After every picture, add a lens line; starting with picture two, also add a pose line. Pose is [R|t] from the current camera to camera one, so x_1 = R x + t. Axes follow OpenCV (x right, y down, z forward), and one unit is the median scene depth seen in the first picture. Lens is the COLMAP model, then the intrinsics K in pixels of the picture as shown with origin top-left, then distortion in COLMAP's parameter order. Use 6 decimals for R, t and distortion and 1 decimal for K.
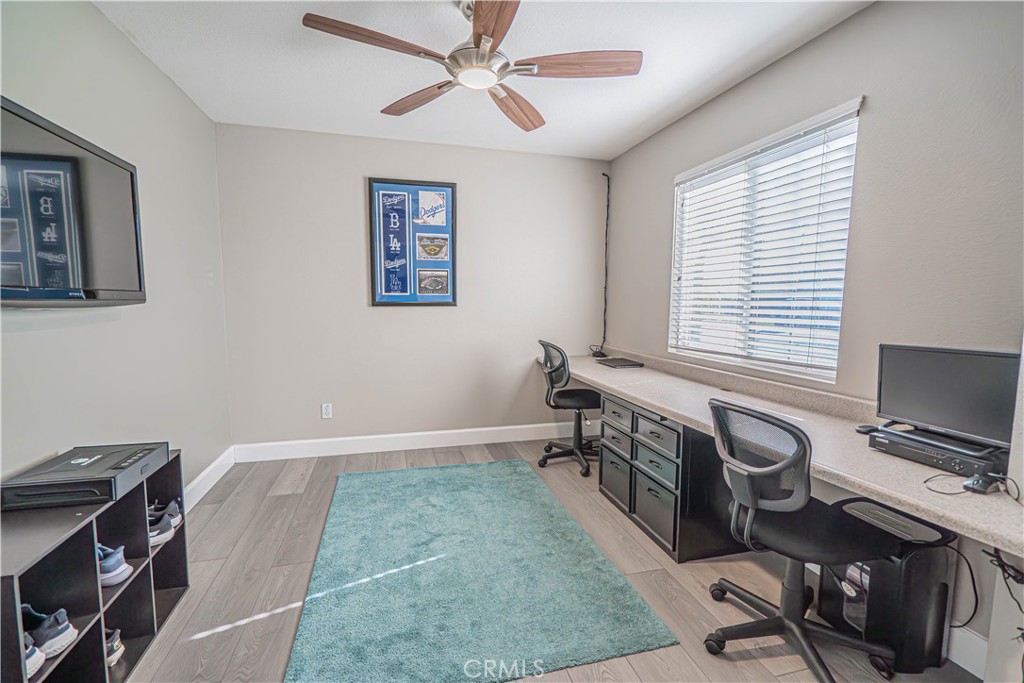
lens RADIAL K [[465.9, 0, 509.3], [0, 465.9, 342.7], [0, 0, 1]] dist [-0.004284, 0.004605]
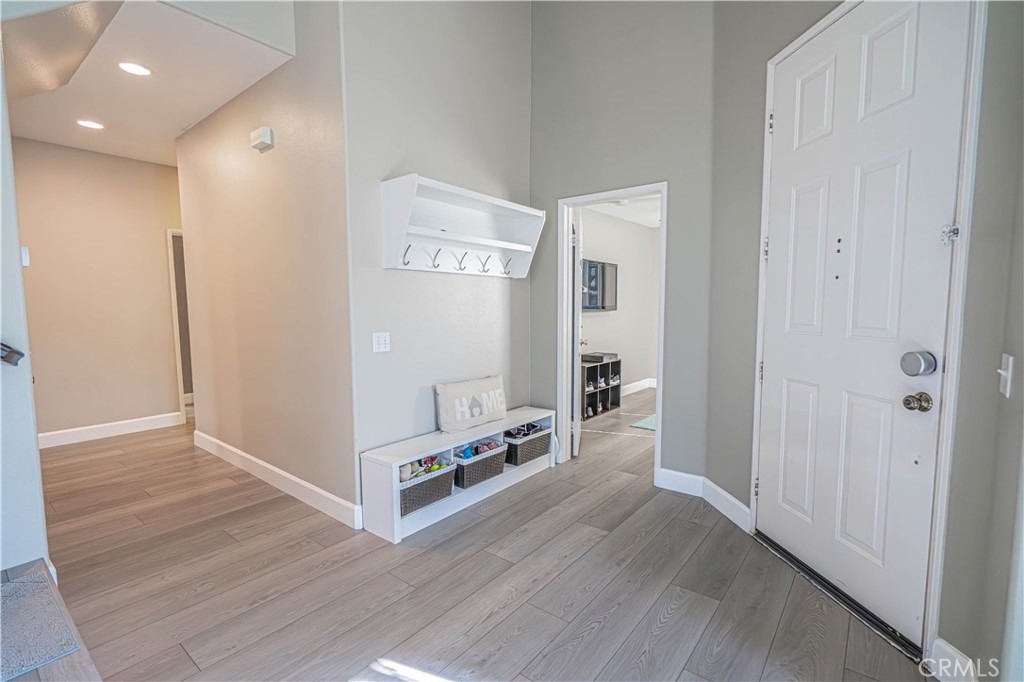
lens RADIAL K [[465.9, 0, 512.0], [0, 465.9, 344.6], [0, 0, 1]] dist [-0.004284, 0.004605]
pose [[0.595748, 0.053258, -0.801404, 1.021178], [-0.067096, 0.997611, 0.016420, 0.106875], [0.800364, 0.043989, 0.597899, -1.093043]]
